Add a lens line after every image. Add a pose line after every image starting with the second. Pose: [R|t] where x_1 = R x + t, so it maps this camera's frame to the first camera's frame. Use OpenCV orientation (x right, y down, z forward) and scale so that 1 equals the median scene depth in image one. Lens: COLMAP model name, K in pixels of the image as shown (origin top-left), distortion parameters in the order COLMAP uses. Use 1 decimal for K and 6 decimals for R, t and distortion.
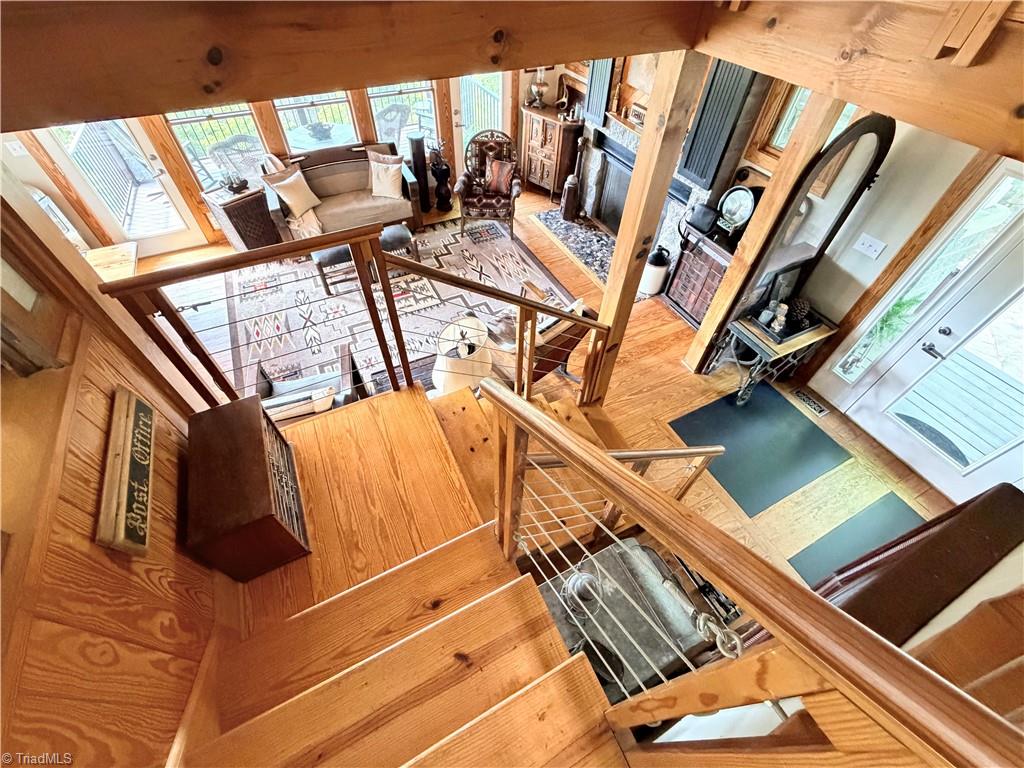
lens RADIAL K [[420.0, 0, 505.1], [0, 420.0, 376.3], [0, 0, 1]] dist [-0.006426, 0.000005]
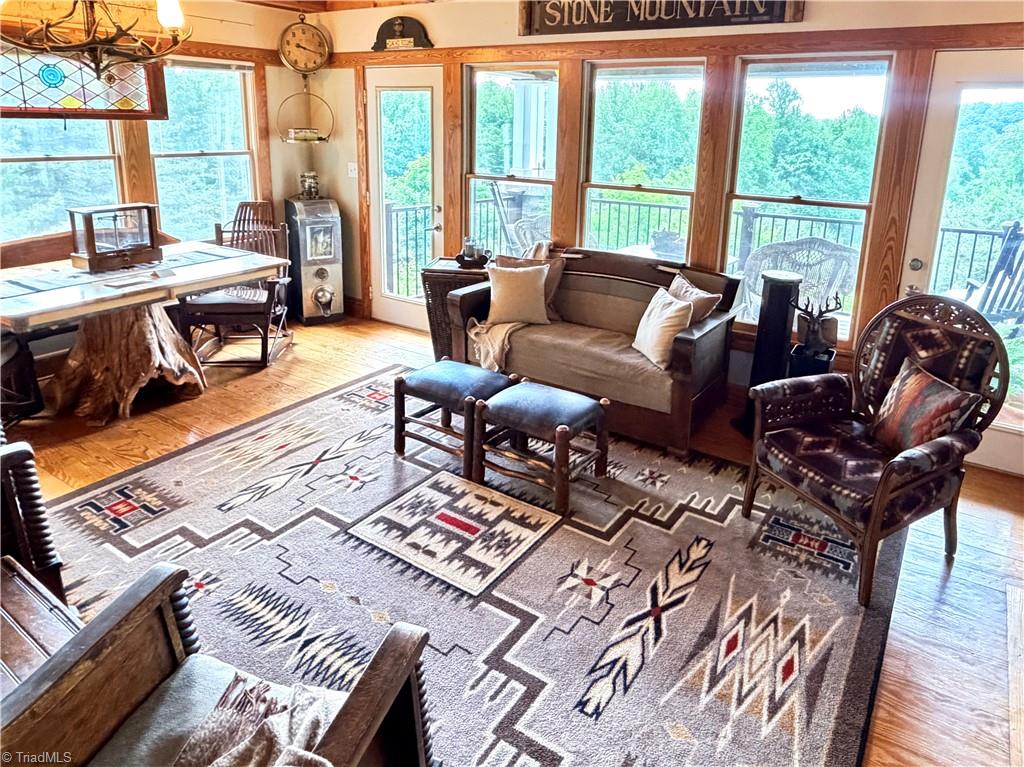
lens RADIAL K [[678.0, 0, 548.4], [0, 678.0, 287.0], [0, 0, 1]] dist [-0.008634, 0.005358]
pose [[0.521493, 0.208292, -0.827441, 0.286794], [-0.660205, 0.712828, -0.236653, -0.263268], [0.540531, 0.669694, 0.509251, 0.573629]]
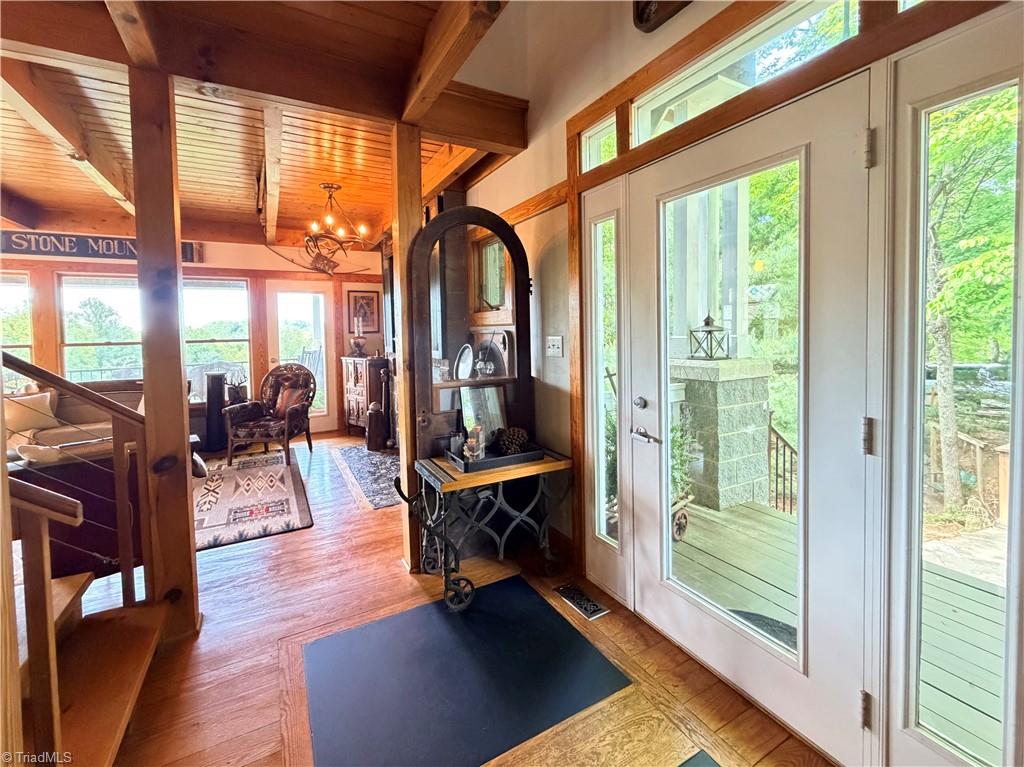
lens RADIAL K [[454.0, 0, 508.3], [0, 454.0, 354.3], [0, 0, 1]] dist [0.001640, 0.000336]
pose [[0.999018, -0.025346, 0.036345, 0.489417], [0.043808, 0.688103, -0.724290, 0.220023], [-0.006651, 0.725170, 0.688537, 0.261697]]
